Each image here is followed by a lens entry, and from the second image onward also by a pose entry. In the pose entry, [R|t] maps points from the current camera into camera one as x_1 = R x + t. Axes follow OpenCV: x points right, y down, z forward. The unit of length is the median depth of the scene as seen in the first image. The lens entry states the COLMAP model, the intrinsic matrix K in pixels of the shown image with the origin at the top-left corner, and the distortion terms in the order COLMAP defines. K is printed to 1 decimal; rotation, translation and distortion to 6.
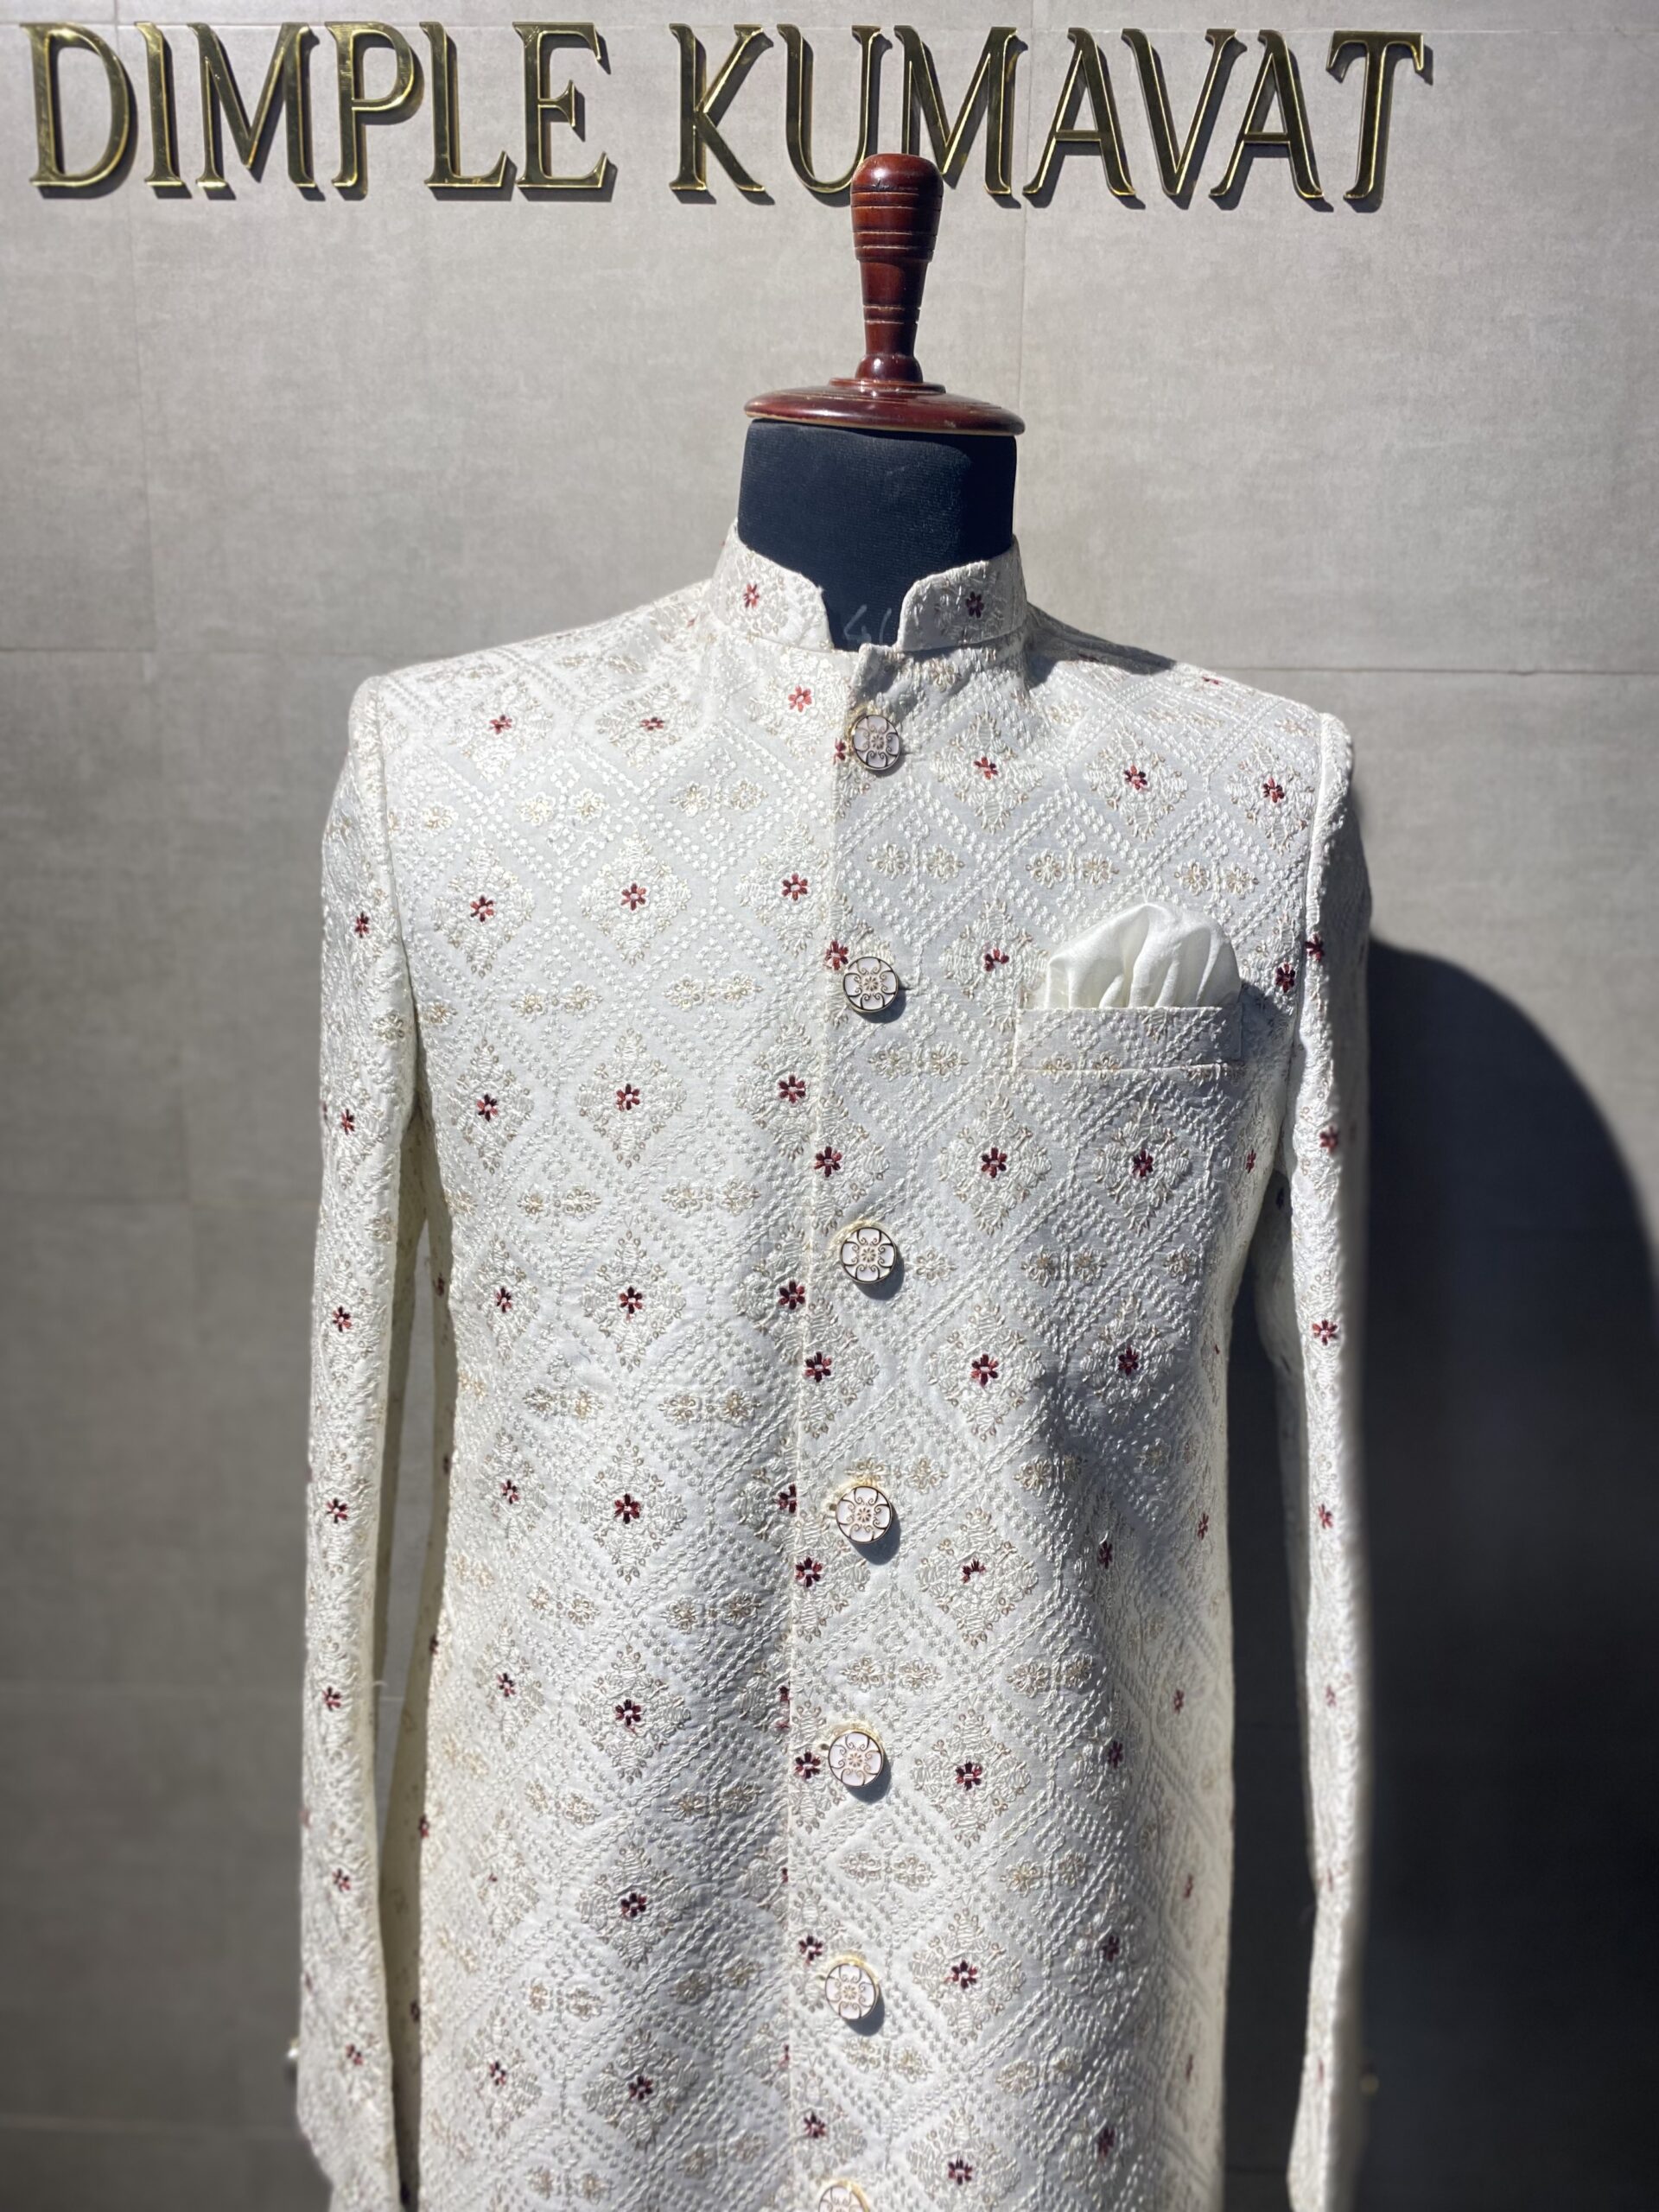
lens RADIAL K [[1675.1, 0, 841.1], [0, 1675.1, 1076.5], [0, 0, 1]] dist [-0.007852, 0.010084]
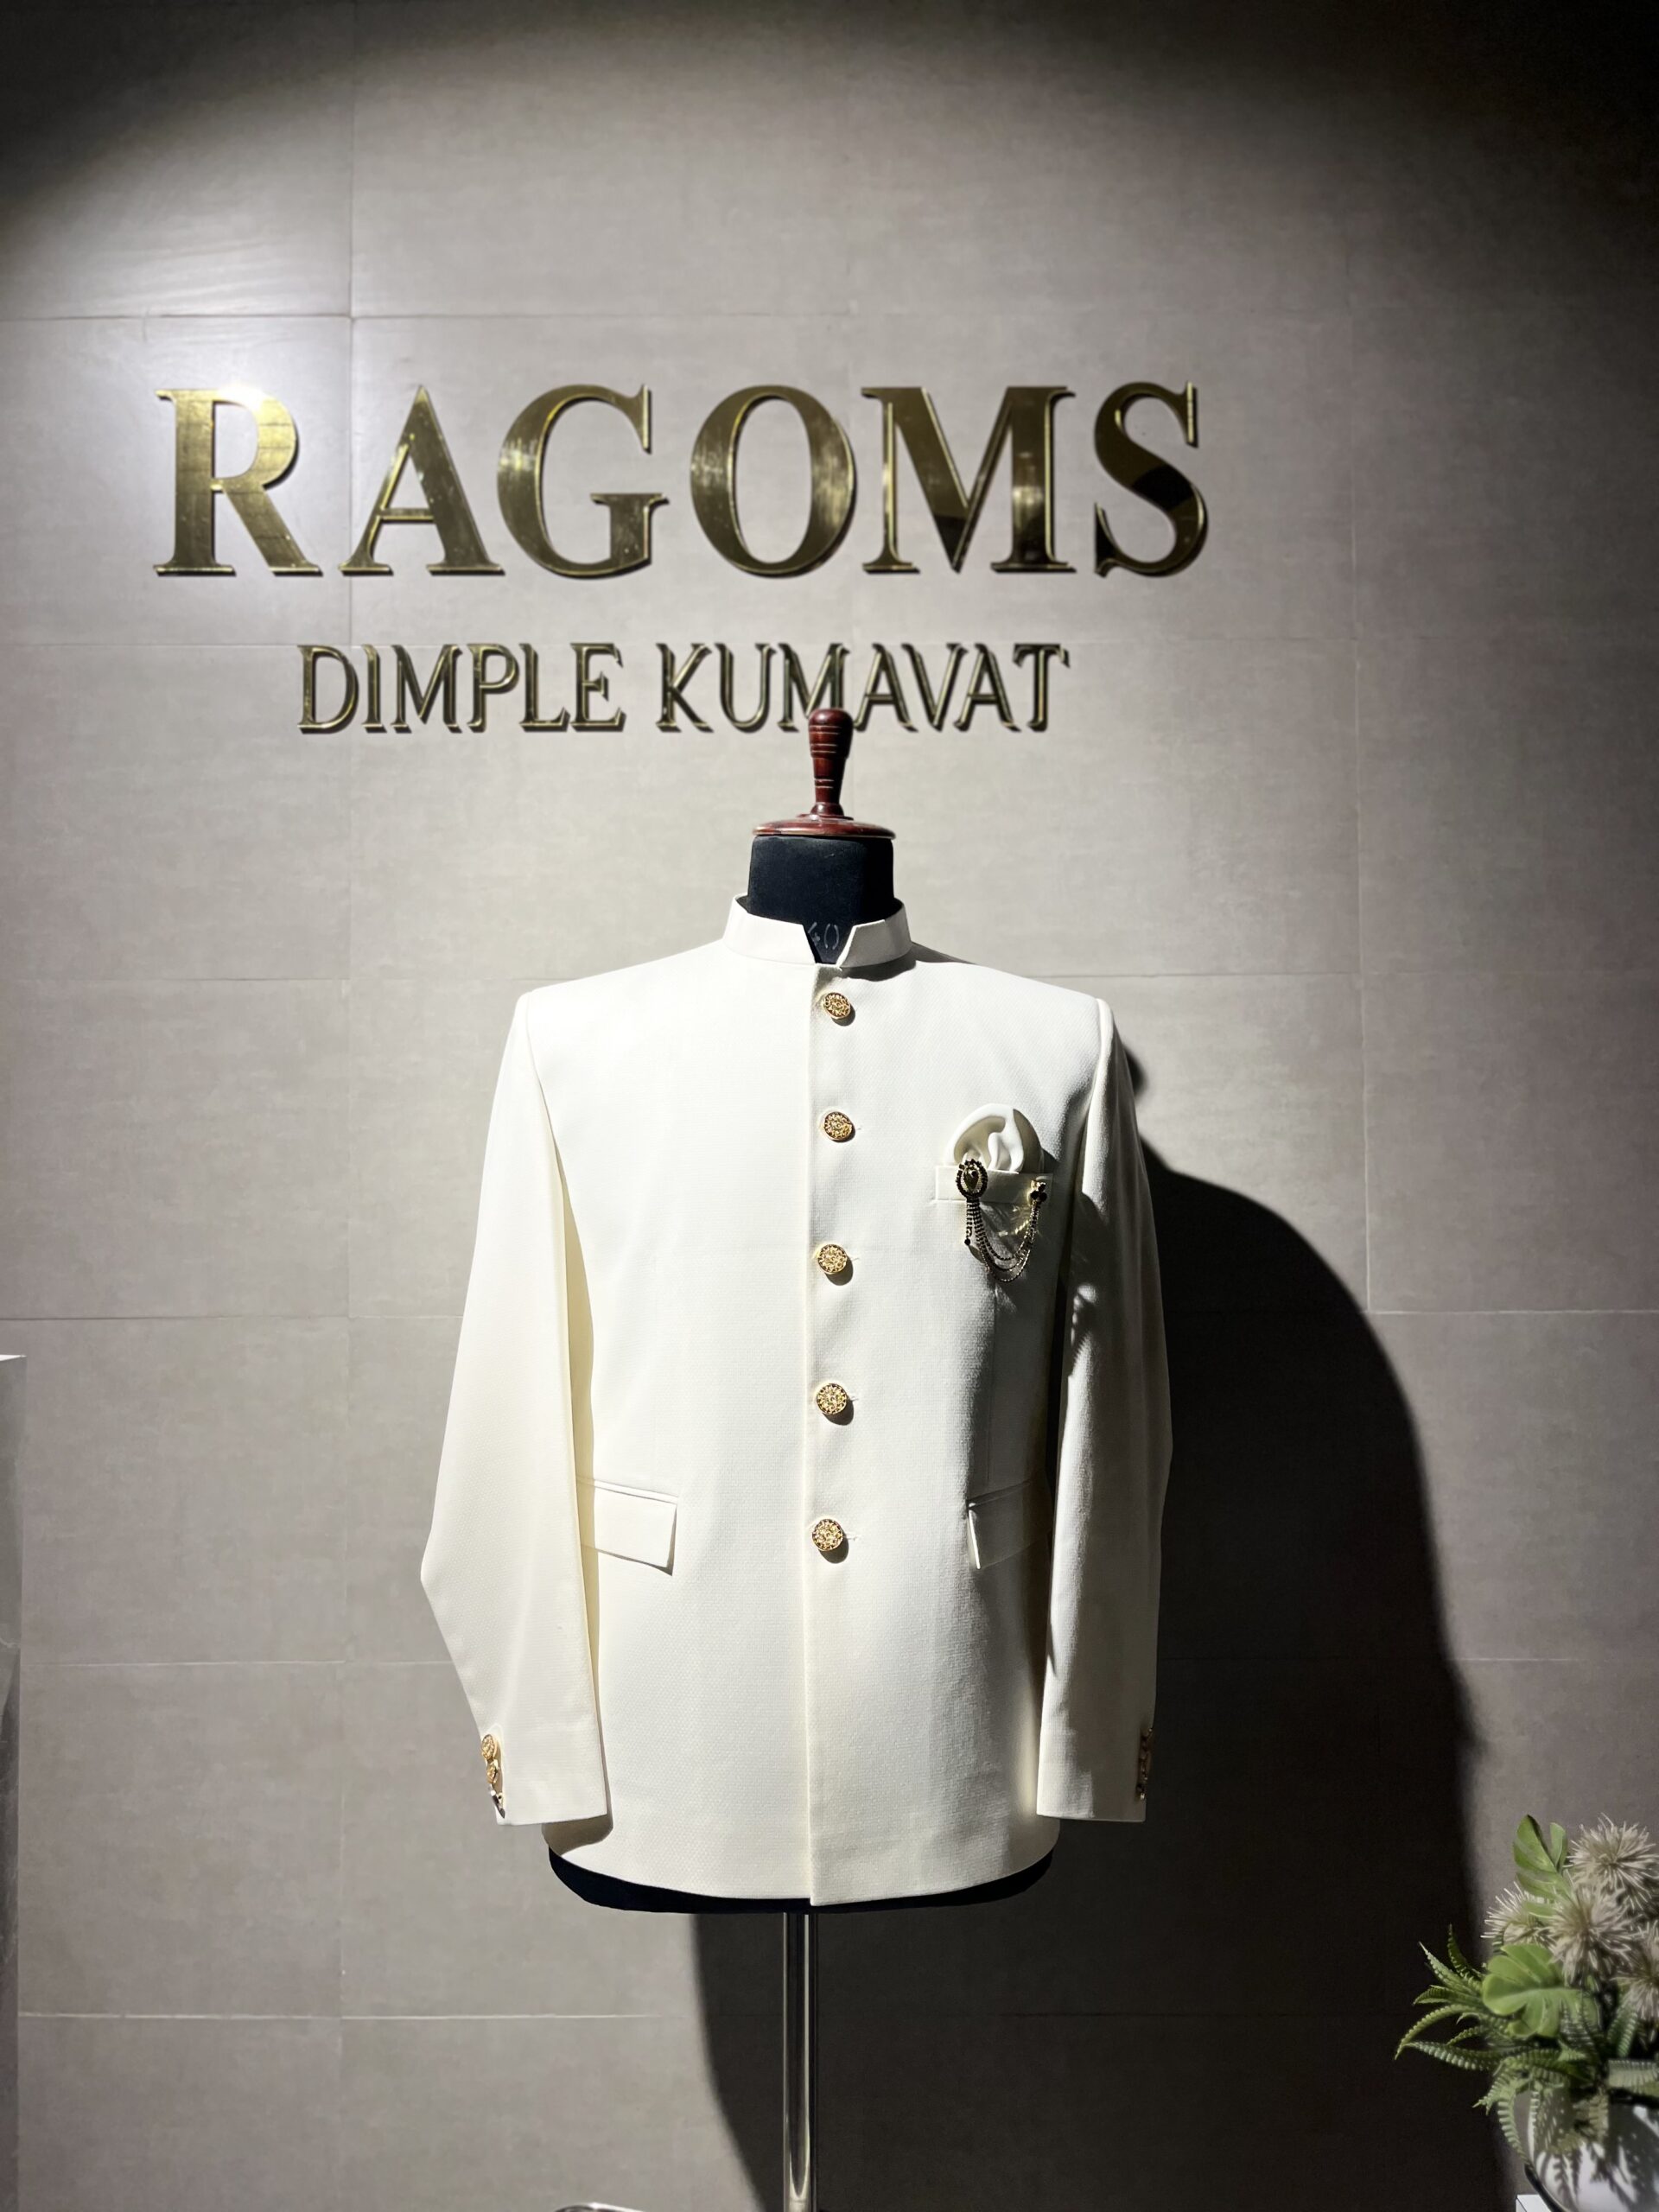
lens RADIAL K [[1711.7, 0, 829.5], [0, 1711.7, 1106.0], [0, 0, 1]] dist [0.013303, 0.000720]
pose [[0.999542, -0.019244, 0.023357, 0.034025], [0.024072, 0.973311, -0.228225, 0.295250], [-0.018341, 0.228682, 0.973328, -0.708013]]
